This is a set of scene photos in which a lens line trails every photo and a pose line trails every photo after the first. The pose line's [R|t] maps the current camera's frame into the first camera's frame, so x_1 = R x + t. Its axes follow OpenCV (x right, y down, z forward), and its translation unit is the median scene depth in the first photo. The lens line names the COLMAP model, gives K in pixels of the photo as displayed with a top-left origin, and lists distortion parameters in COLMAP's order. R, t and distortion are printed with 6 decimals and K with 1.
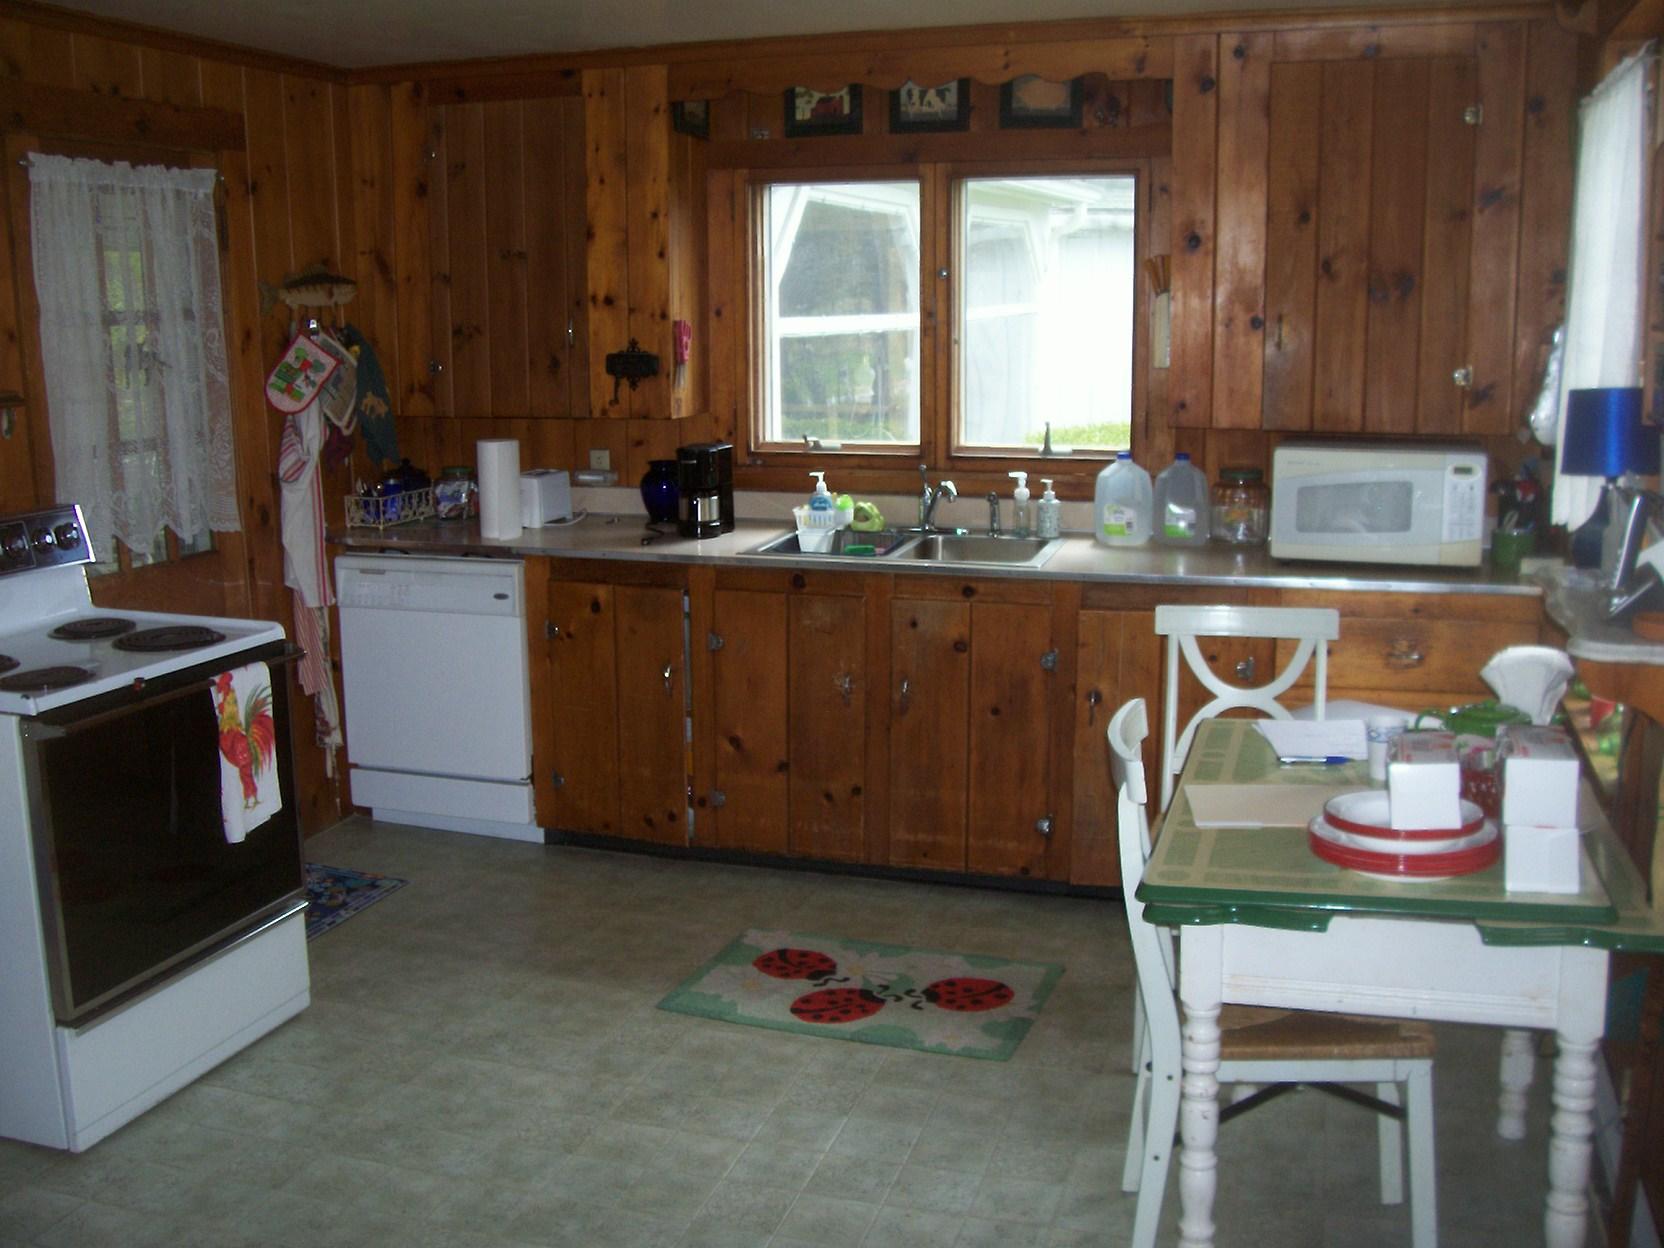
lens RADIAL K [[1683.8, 0, 832.0], [0, 1683.8, 624.0], [0, 0, 1]] dist [-0.139110, -0.001898]
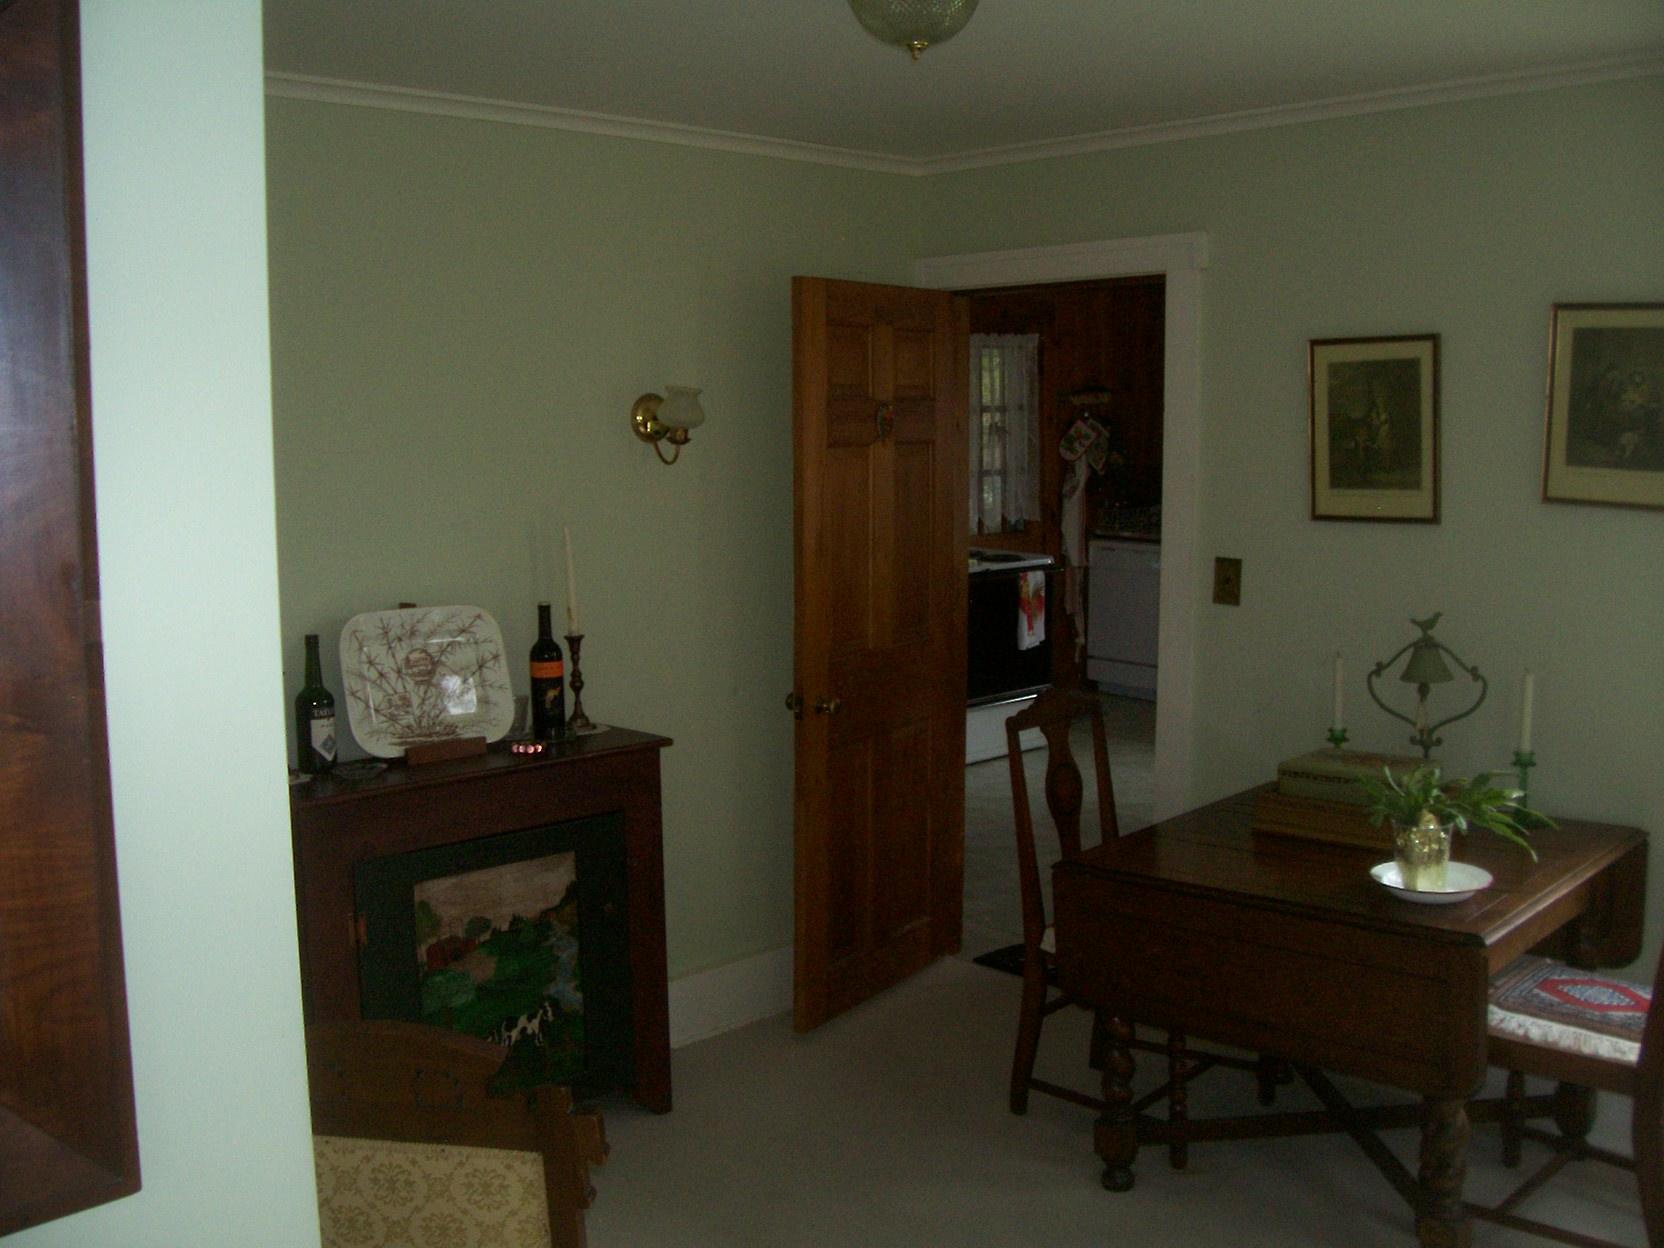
lens RADIAL K [[1745.7, 0, 832.0], [0, 1745.7, 624.0], [0, 0, 1]] dist [-0.067761, -0.006360]
pose [[0.889415, 0.065954, -0.452317, 0.334220], [-0.088465, 0.995664, -0.028772, 0.135787], [0.448458, 0.065605, 0.891393, -0.860666]]
